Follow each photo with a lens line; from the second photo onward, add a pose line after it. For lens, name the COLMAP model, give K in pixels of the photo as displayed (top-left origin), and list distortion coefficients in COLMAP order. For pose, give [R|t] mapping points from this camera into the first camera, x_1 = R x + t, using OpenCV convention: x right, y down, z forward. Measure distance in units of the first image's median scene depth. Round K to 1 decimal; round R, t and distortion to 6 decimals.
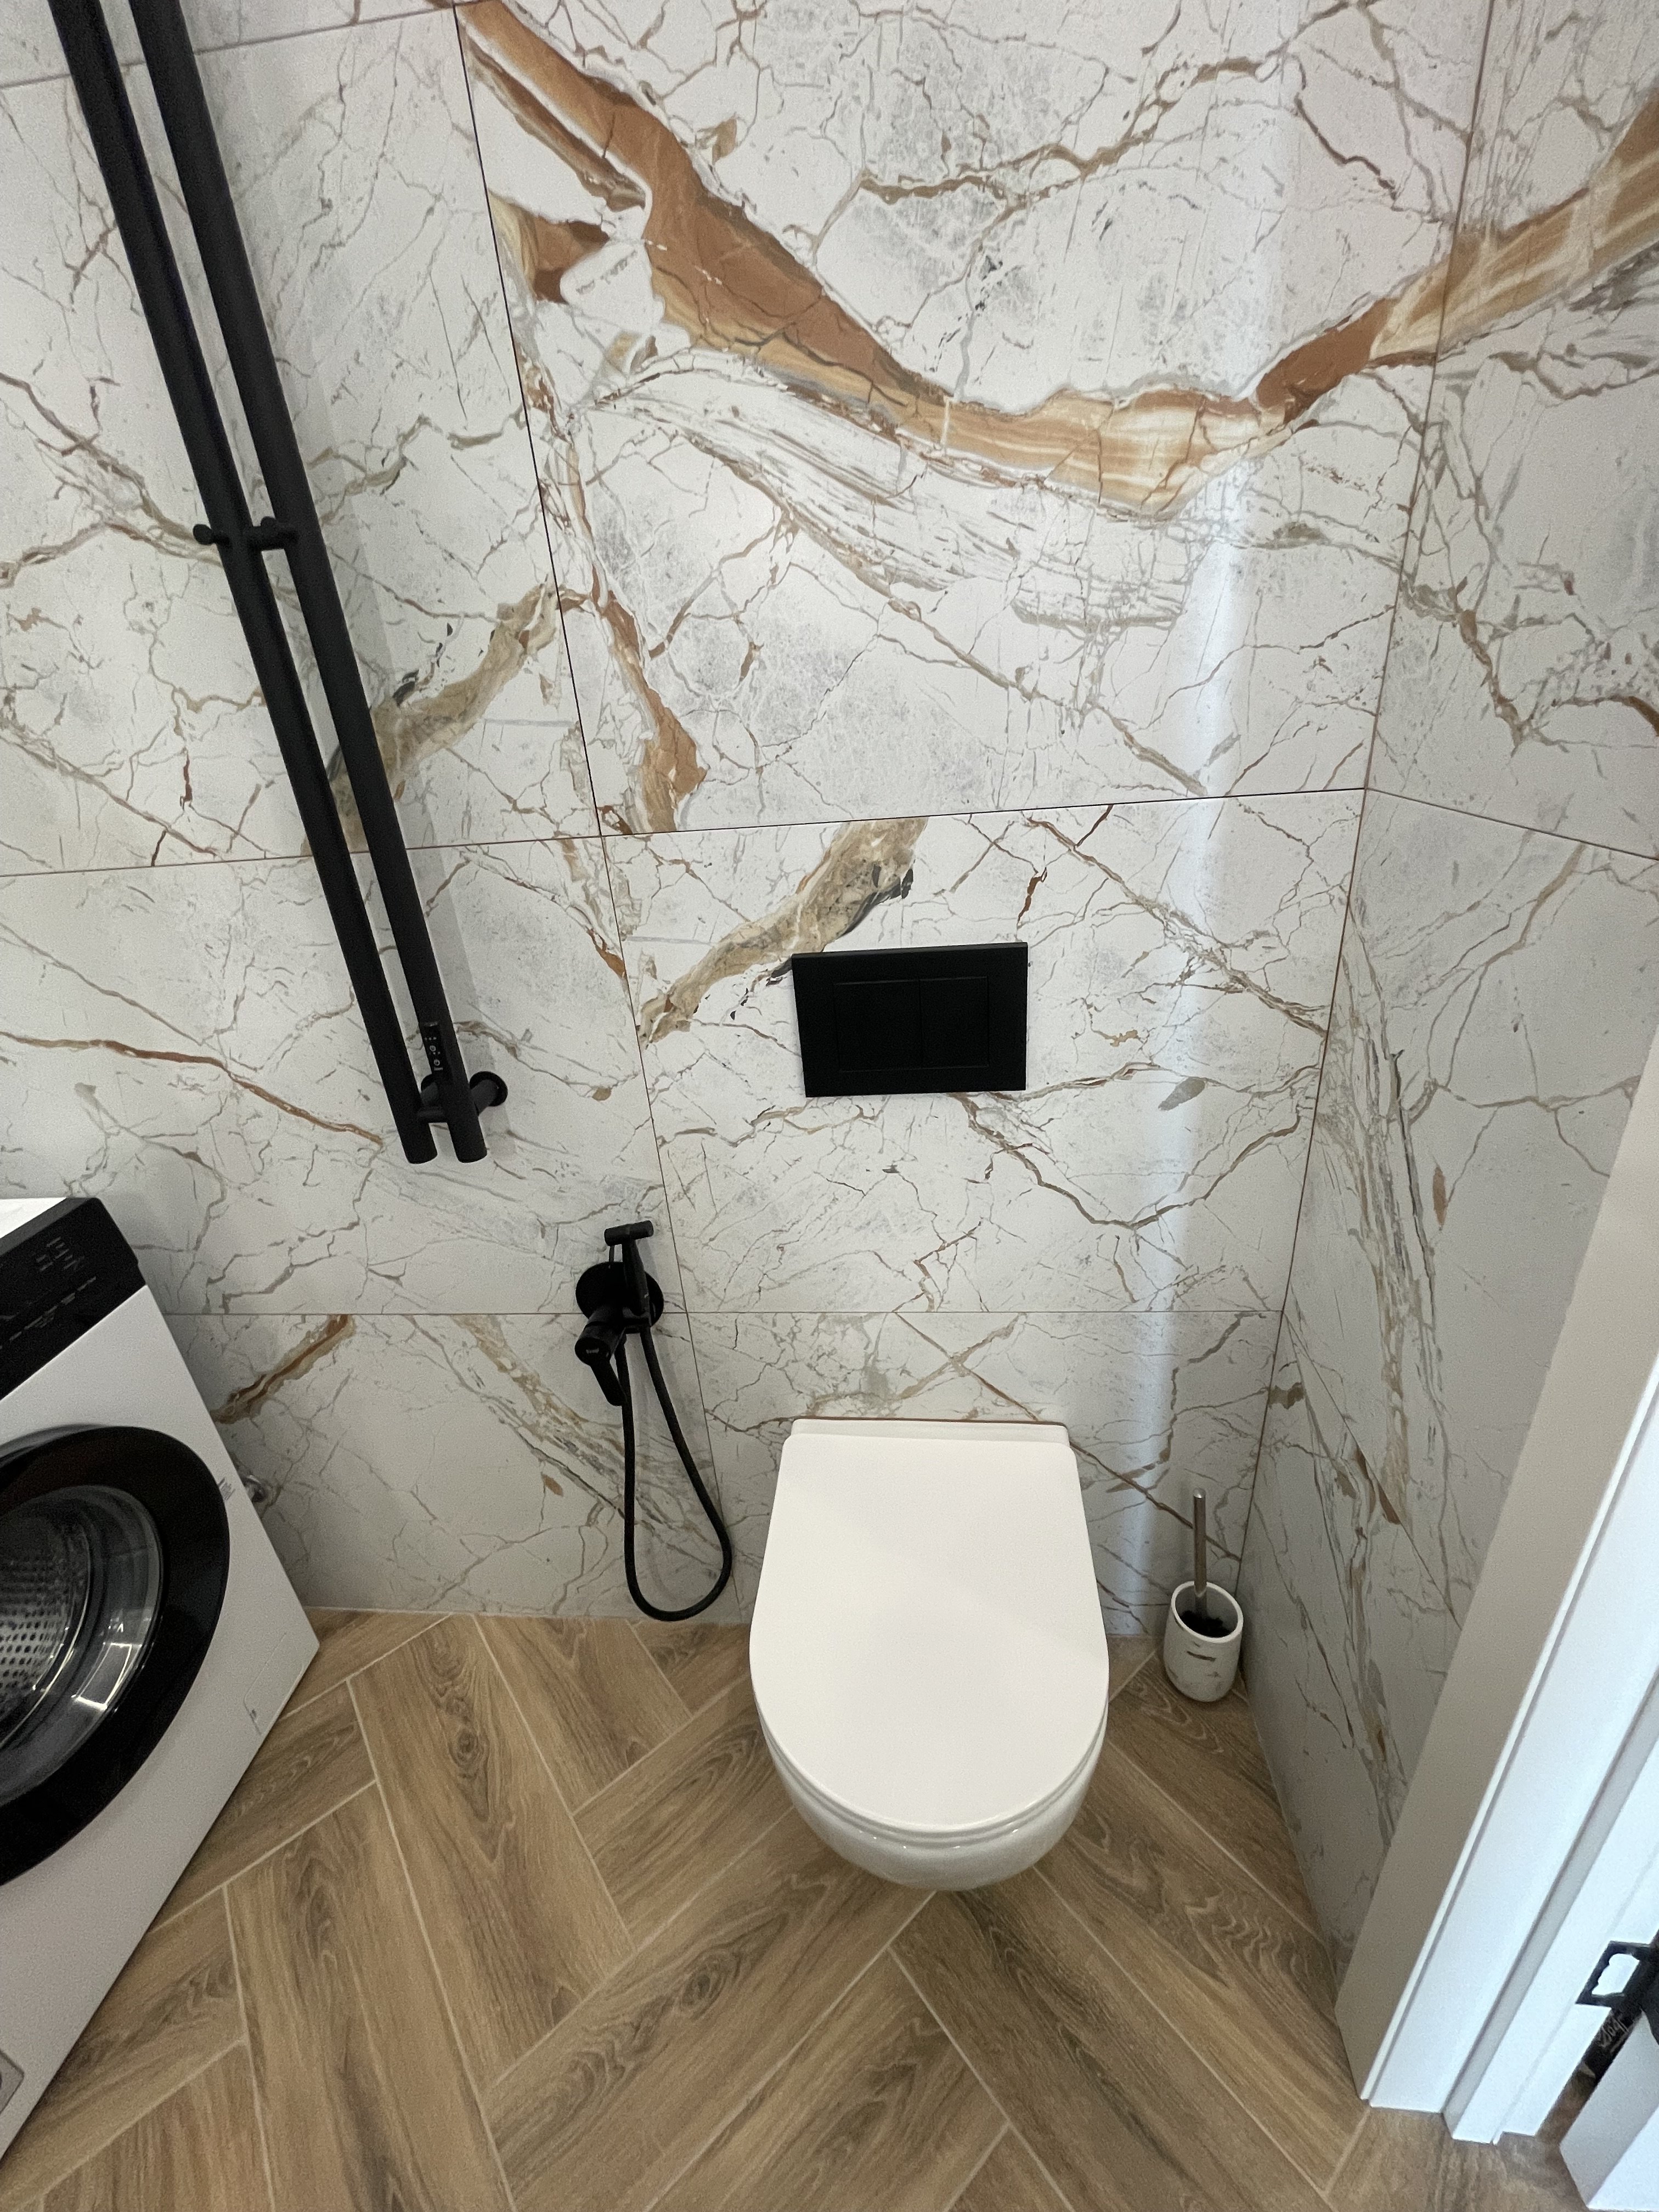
lens RADIAL K [[899.7, 0, 836.8], [0, 899.7, 1101.6], [0, 0, 1]] dist [-0.003442, -0.000232]
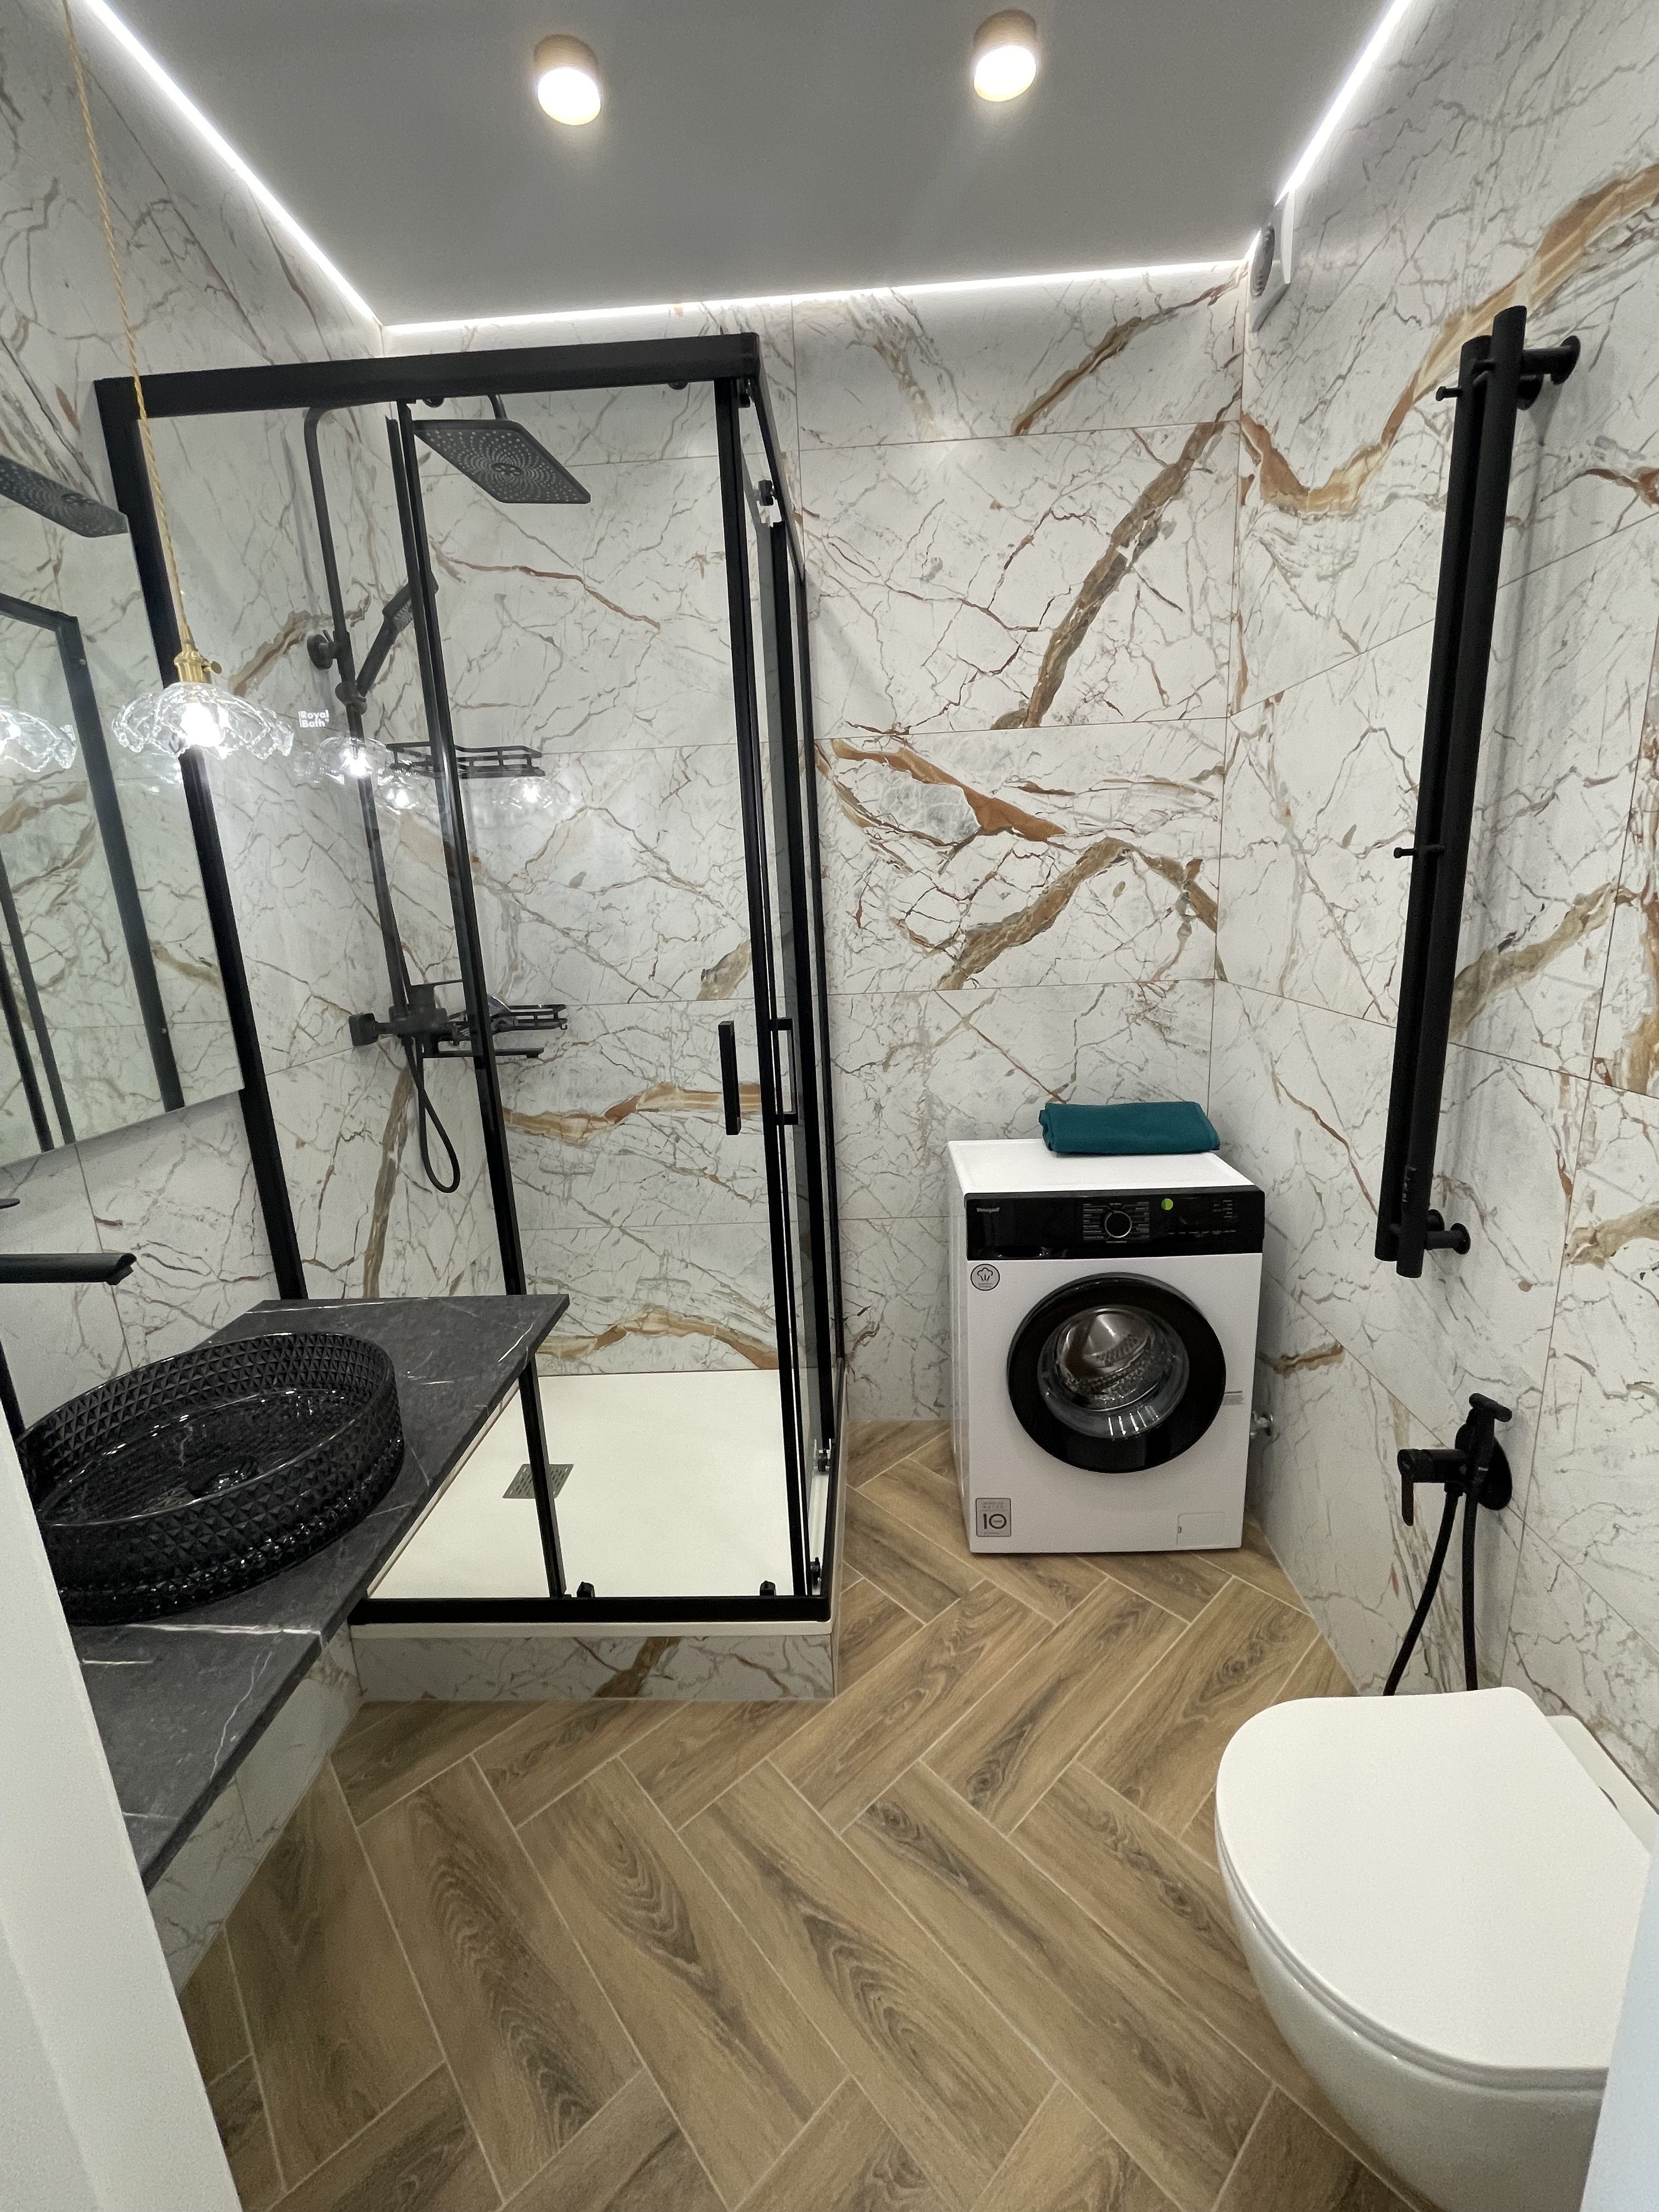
lens RADIAL K [[899.7, 0, 836.8], [0, 899.7, 1101.6], [0, 0, 1]] dist [-0.003442, -0.000232]
pose [[0.055978, 0.298968, -0.952620, 0.772915], [-0.379011, 0.889061, 0.256749, -0.195839], [0.923697, 0.346681, 0.163080, -0.069573]]
